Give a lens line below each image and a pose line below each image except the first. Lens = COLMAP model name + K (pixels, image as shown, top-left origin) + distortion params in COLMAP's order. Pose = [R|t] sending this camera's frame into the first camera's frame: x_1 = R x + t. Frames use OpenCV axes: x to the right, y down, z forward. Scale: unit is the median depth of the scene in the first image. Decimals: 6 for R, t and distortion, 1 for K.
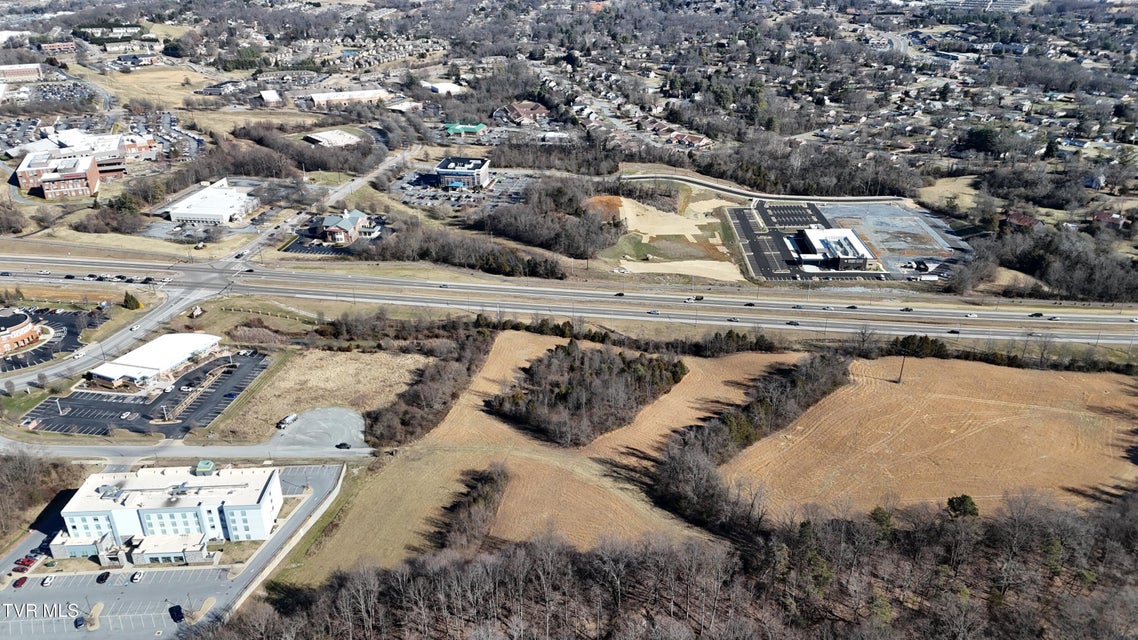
lens RADIAL K [[826.1, 0, 570.4], [0, 826.1, 324.6], [0, 0, 1]] dist [0.079736, -0.065958]
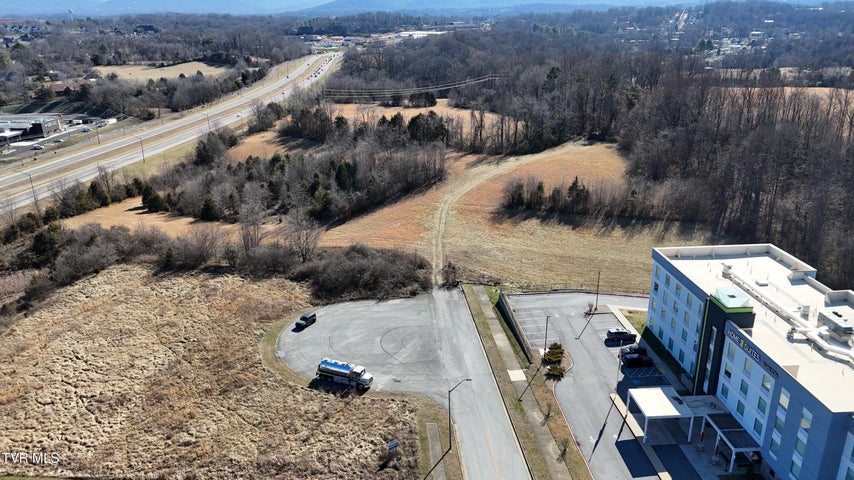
lens RADIAL K [[619.9, 0, 428.0], [0, 619.9, 243.4], [0, 0, 1]] dist [0.079736, -0.065958]
pose [[-0.037705, -0.341413, 0.939157, -0.385672], [0.446128, 0.835214, 0.321538, -0.004897], [-0.894174, 0.431108, 0.120822, 0.598258]]
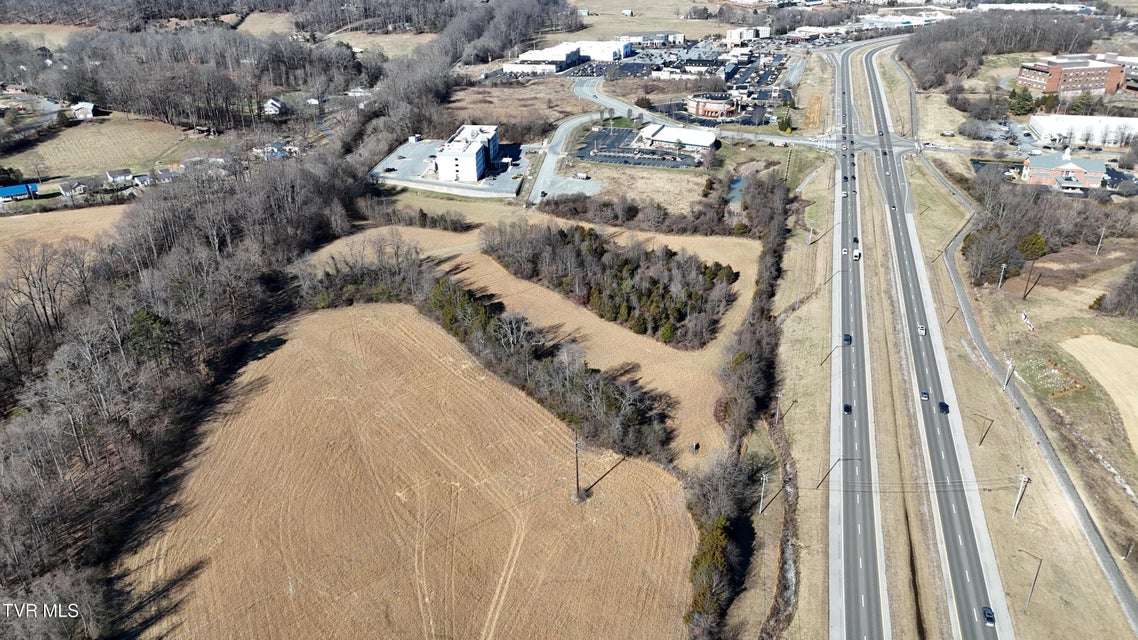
lens RADIAL K [[826.1, 0, 570.4], [0, 826.1, 324.6], [0, 0, 1]] dist [0.079736, -0.065958]
pose [[-0.142197, 0.439317, -0.887007, 0.585030], [-0.424968, 0.782226, 0.455548, -0.182437], [0.893970, 0.441727, 0.075466, 0.653775]]
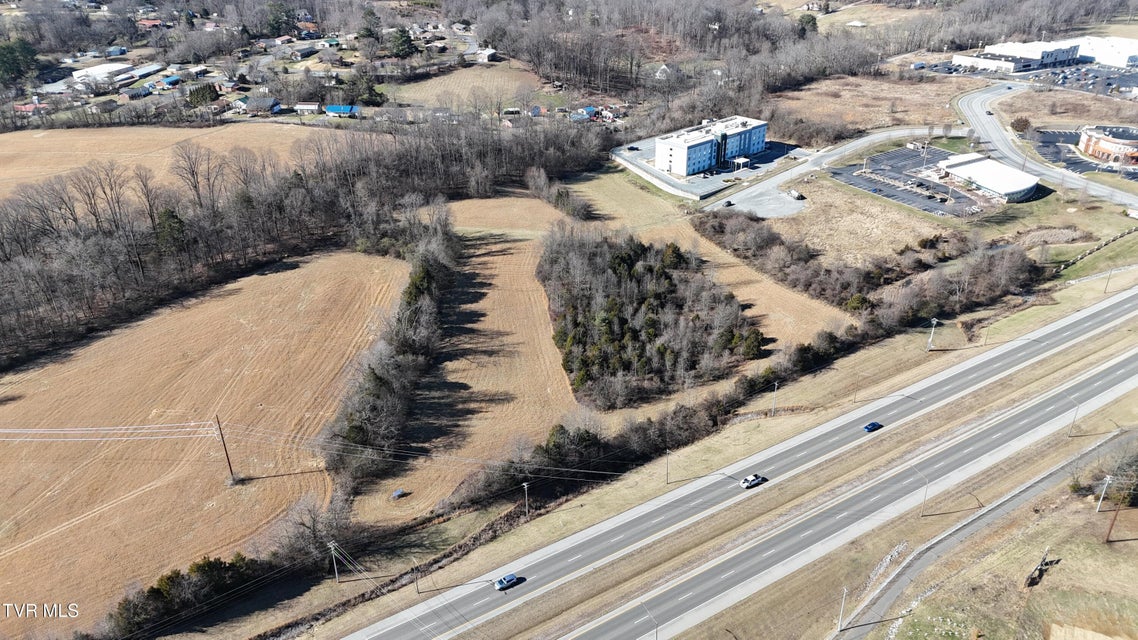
lens RADIAL K [[826.1, 0, 570.4], [0, 826.1, 324.6], [0, 0, 1]] dist [0.079736, -0.065958]
pose [[-0.768525, 0.310723, -0.559304, 0.358123], [-0.264880, 0.641217, 0.720194, -0.315657], [0.582416, 0.701635, -0.410487, 0.919376]]
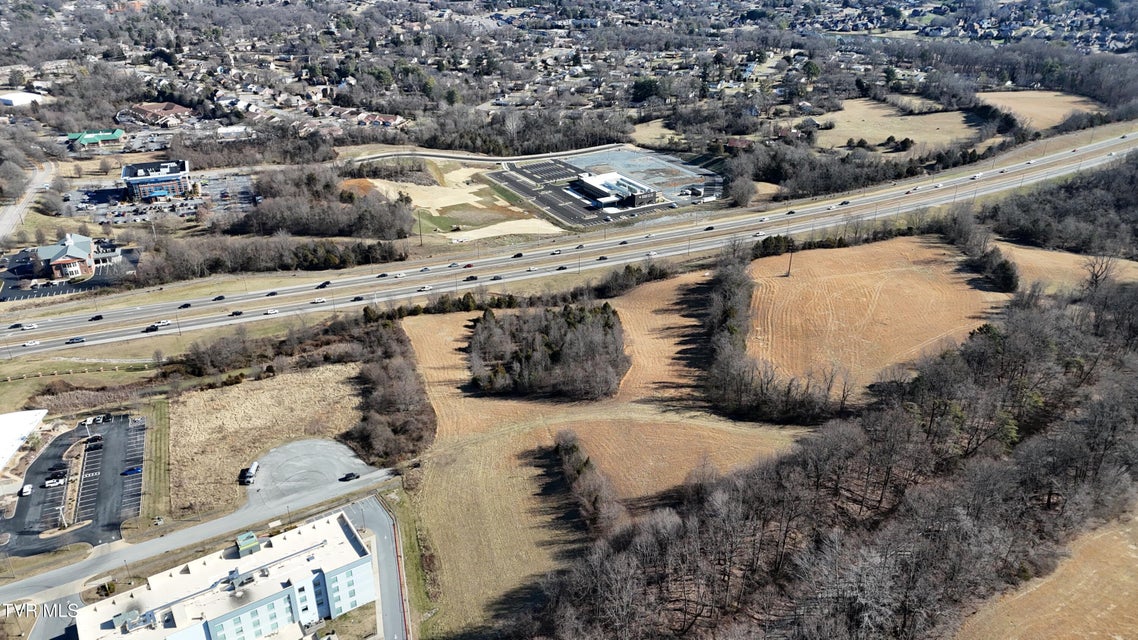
lens RADIAL K [[823.2, 0, 572.9], [0, 823.2, 331.8], [0, 0, 1]] dist [0.086943, -0.083543]
pose [[0.855039, -0.229105, 0.465209, -0.271657], [0.227564, 0.971889, 0.060377, 0.007450], [-0.465964, 0.054240, 0.883140, 0.122566]]
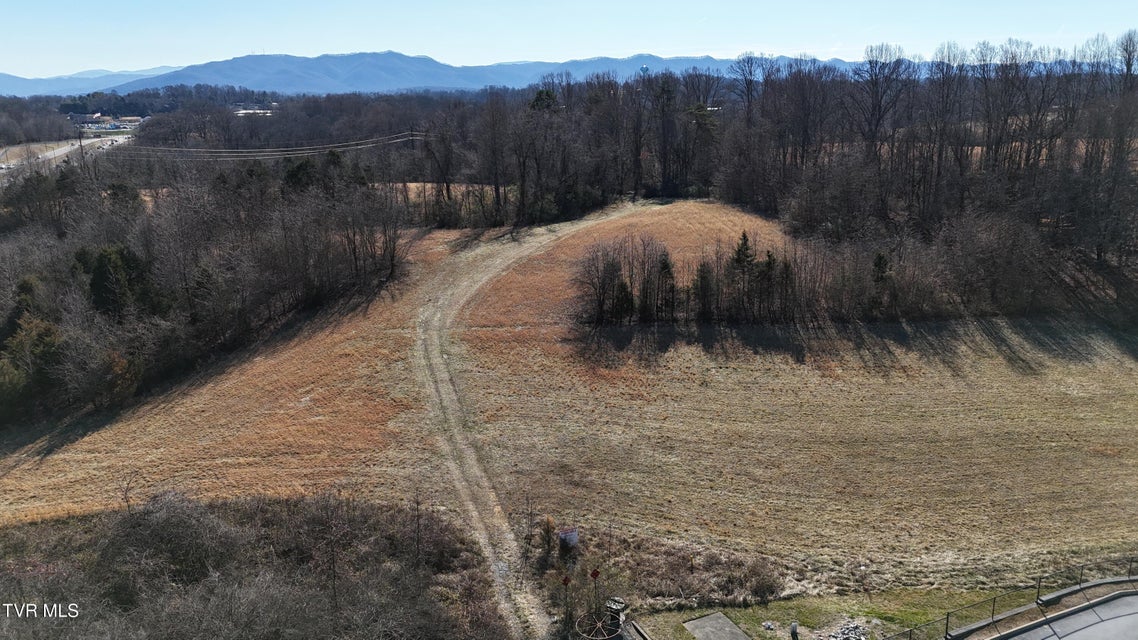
lens RADIAL K [[834.3, 0, 571.8], [0, 834.3, 318.8], [0, 0, 1]] dist [0.073643, -0.063584]
pose [[-0.358194, -0.226348, 0.905795, -0.214870], [0.422399, 0.825914, 0.373423, 0.039889], [-0.832632, 0.516365, -0.200228, 0.631201]]
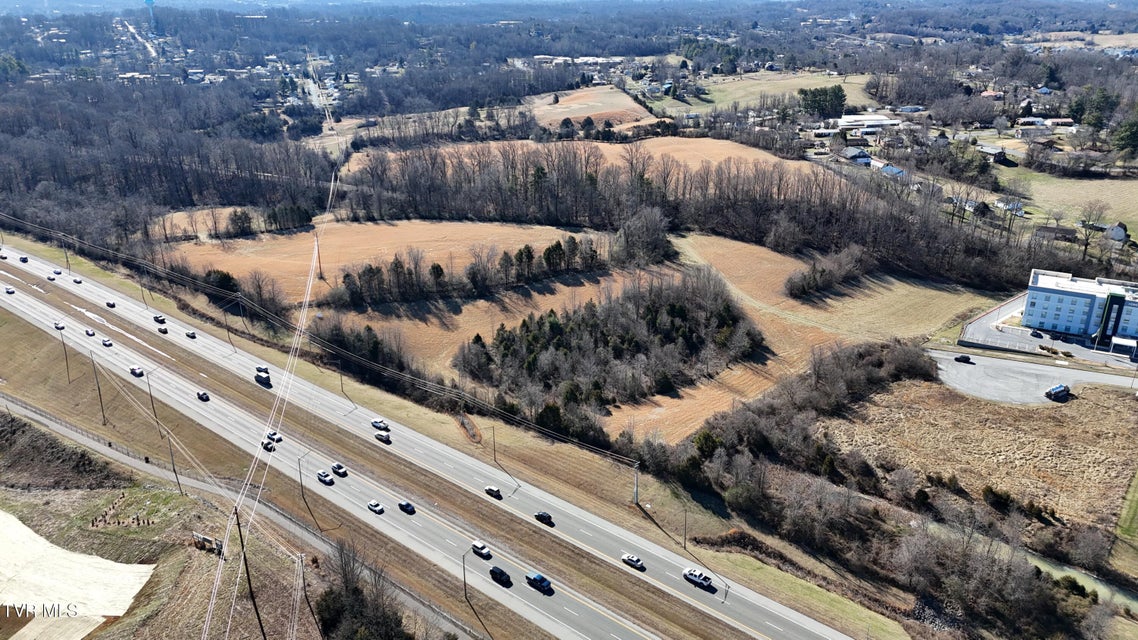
lens RADIAL K [[831.3, 0, 570.7], [0, 831.3, 318.9], [0, 0, 1]] dist [0.083113, -0.075492]
pose [[-0.846677, -0.190694, 0.496764, -0.220562], [0.234060, 0.704939, 0.669534, -0.324503], [-0.477865, 0.683152, -0.552222, 1.016105]]
